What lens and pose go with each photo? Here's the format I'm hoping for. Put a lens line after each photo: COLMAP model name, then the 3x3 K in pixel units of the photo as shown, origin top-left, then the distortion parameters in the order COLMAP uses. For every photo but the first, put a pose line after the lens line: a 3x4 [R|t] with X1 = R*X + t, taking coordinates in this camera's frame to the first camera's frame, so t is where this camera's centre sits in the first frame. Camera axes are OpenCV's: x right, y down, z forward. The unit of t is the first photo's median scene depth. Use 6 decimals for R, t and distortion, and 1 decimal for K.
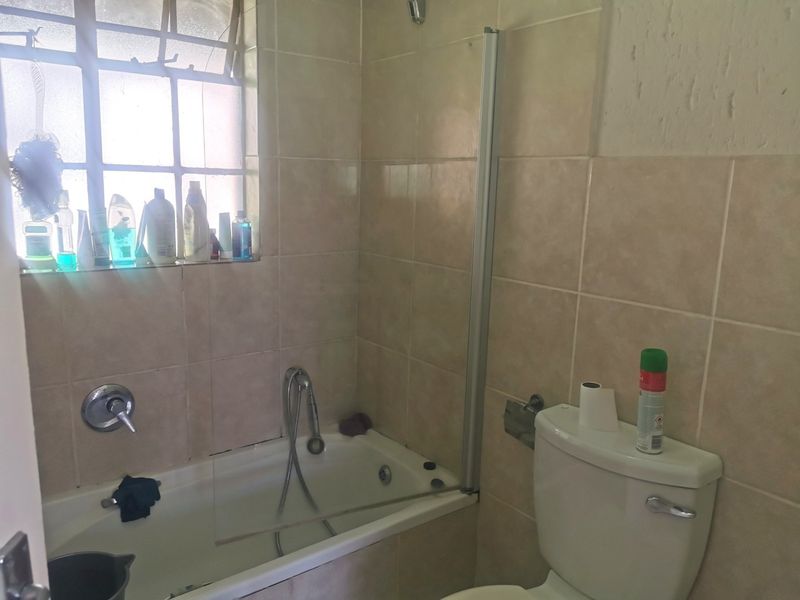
lens RADIAL K [[614.4, 0, 407.0], [0, 614.4, 297.5], [0, 0, 1]] dist [0.068648, -0.106203]
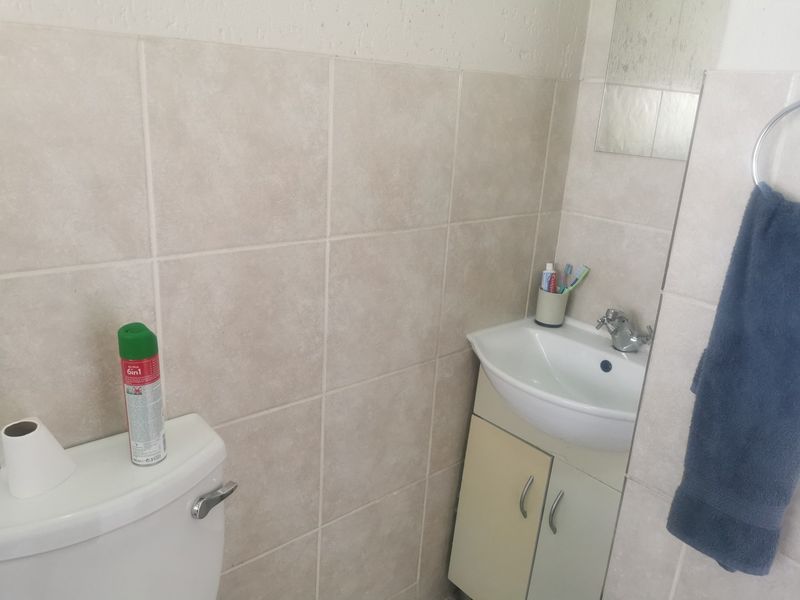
lens RADIAL K [[614.4, 0, 401.1], [0, 614.4, 300.2], [0, 0, 1]] dist [0.068648, -0.106203]
pose [[-0.053029, -0.339701, 0.939037, -0.177857], [0.125560, 0.930629, 0.343750, -0.099707], [-0.990668, 0.136134, -0.006698, 0.492106]]
